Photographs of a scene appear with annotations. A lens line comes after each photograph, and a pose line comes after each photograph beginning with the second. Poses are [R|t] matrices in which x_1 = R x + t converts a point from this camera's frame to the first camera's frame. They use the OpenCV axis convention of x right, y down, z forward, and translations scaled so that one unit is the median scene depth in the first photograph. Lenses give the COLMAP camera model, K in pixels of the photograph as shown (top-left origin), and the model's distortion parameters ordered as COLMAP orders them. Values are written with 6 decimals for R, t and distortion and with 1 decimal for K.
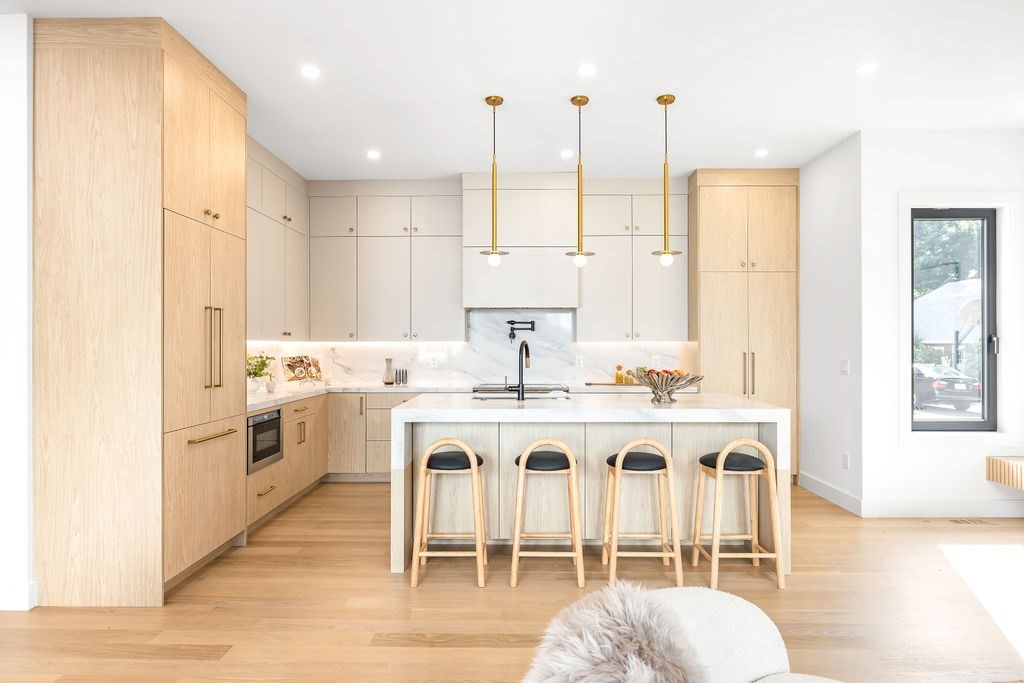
lens RADIAL K [[610.5, 0, 511.4], [0, 610.5, 349.0], [0, 0, 1]] dist [0.000103, 0.000155]
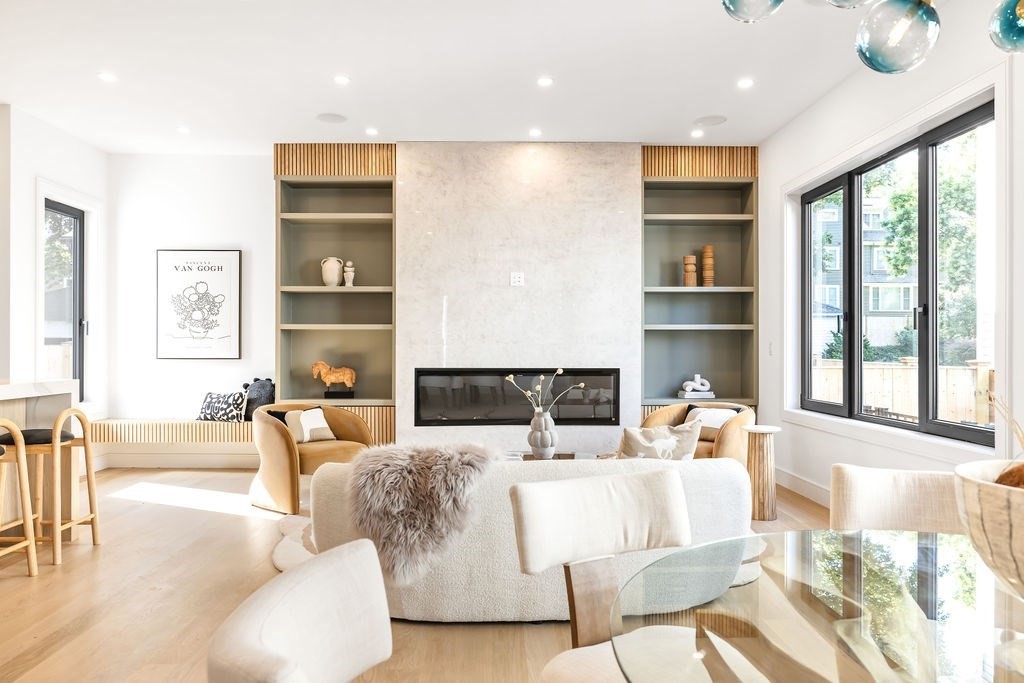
lens RADIAL K [[689.0, 0, 512.4], [0, 689.0, 345.1], [0, 0, 1]] dist [0.000703, -0.000300]
pose [[-0.030597, 0.002718, 0.999528, -0.436240], [0.005113, 0.999984, -0.002562, 0.027726], [-0.999519, 0.005032, -0.030611, 0.172700]]
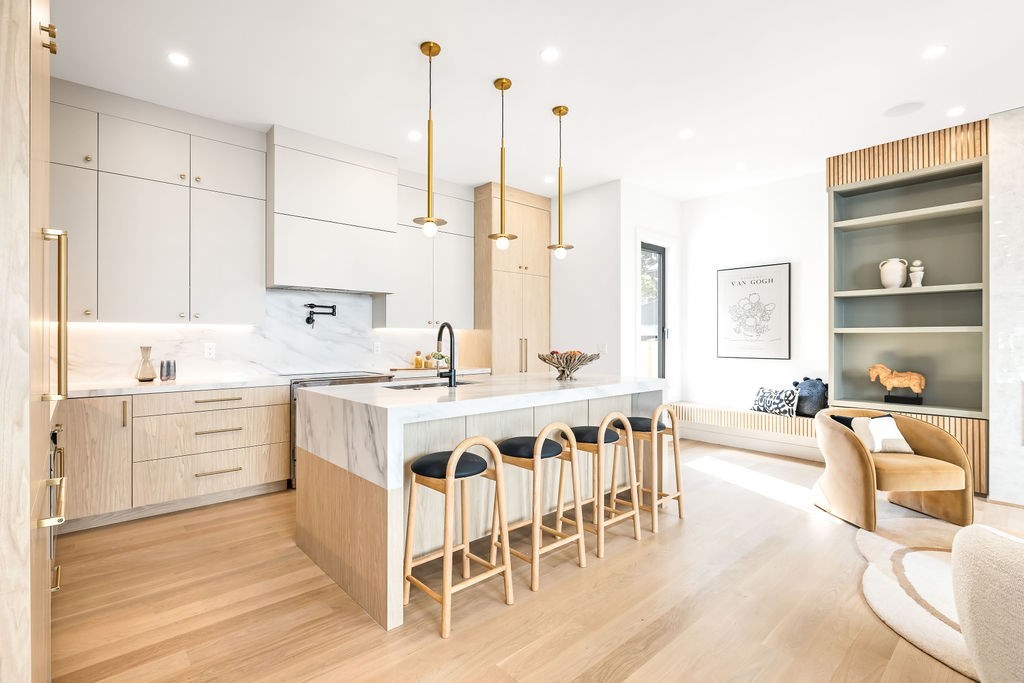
lens RADIAL K [[483.7, 0, 512.0], [0, 483.7, 341.5], [0, 0, 1]] dist [-0.001705, -0.000255]
pose [[0.728673, -0.002131, 0.684858, -0.286410], [0.003684, 0.999993, -0.000808, 0.011902], [-0.684851, 0.003112, 0.728676, 0.279370]]
